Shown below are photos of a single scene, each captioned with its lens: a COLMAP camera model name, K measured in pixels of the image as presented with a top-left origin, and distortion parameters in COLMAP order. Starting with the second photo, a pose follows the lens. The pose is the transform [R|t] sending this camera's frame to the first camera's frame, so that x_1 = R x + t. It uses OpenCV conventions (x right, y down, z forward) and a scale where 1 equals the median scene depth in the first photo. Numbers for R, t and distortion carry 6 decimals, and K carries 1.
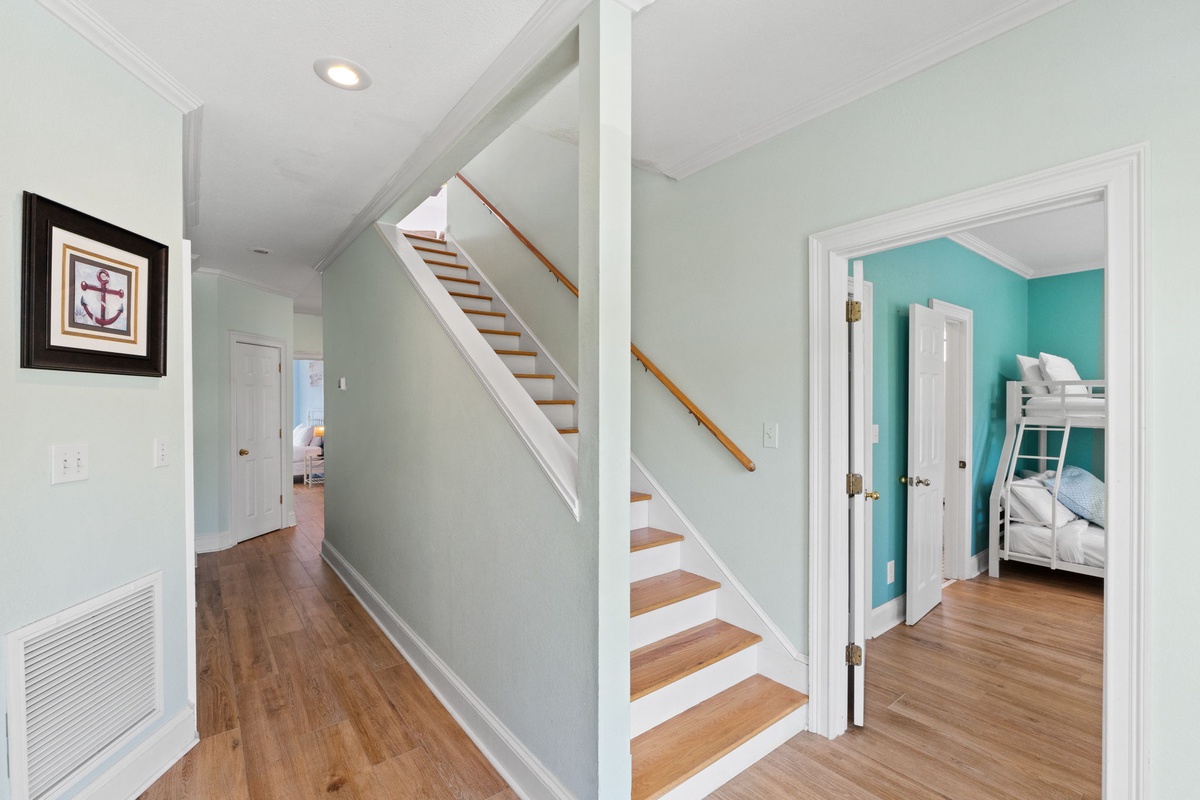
lens RADIAL K [[534.1, 0, 595.7], [0, 534.1, 398.1], [0, 0, 1]] dist [-0.001418, -0.000041]
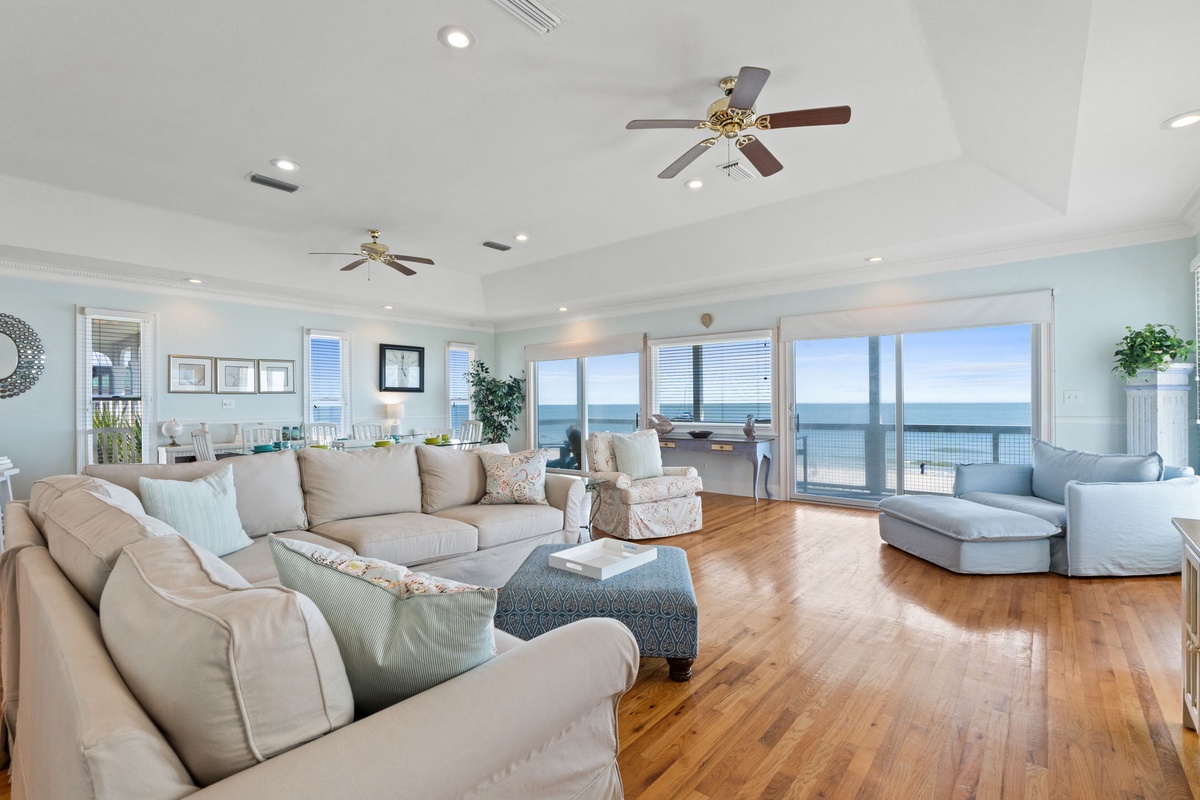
lens RADIAL K [[538.4, 0, 595.7], [0, 538.4, 399.1], [0, 0, 1]] dist [0.092273, -0.000056]
pose [[0.734582, -0.009364, -0.678455, 2.042820], [0.015249, 0.999880, 0.002710, -0.007597], [0.678348, -0.012337, 0.734637, -0.566118]]
